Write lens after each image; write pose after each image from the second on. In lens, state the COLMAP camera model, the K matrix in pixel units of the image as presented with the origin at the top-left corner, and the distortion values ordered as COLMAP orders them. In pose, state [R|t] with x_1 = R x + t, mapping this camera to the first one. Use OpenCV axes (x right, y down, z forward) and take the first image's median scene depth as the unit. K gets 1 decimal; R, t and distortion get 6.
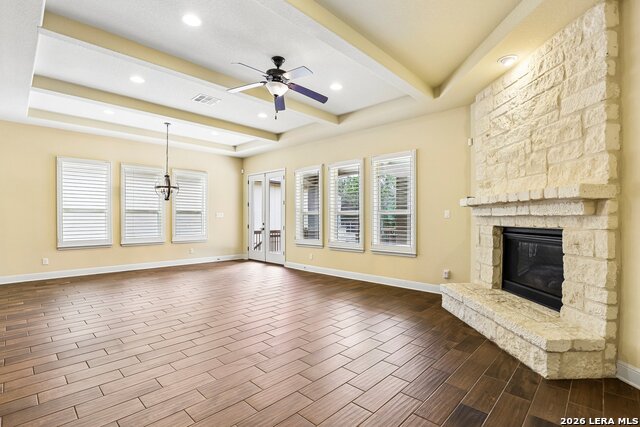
lens RADIAL K [[295.1, 0, 316.8], [0, 295.1, 216.5], [0, 0, 1]] dist [-0.015619, -0.000363]
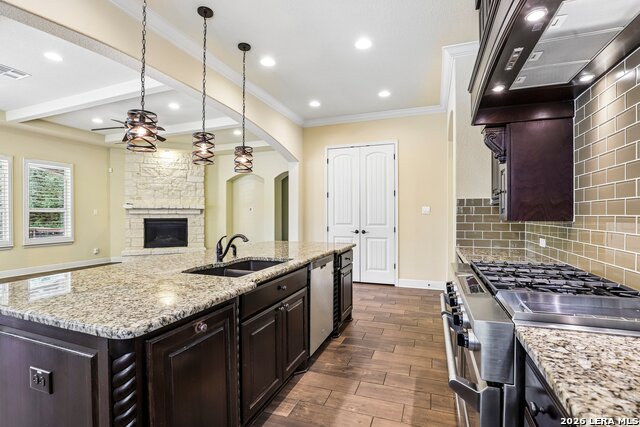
lens RADIAL K [[295.1, 0, 320.5], [0, 295.1, 212.3], [0, 0, 1]] dist [-0.015619, -0.000363]
pose [[-0.366824, 0.002895, 0.930286, -2.452088], [-0.004944, 0.999975, -0.005061, -0.011307], [-0.930277, -0.006456, -0.366801, 0.810045]]
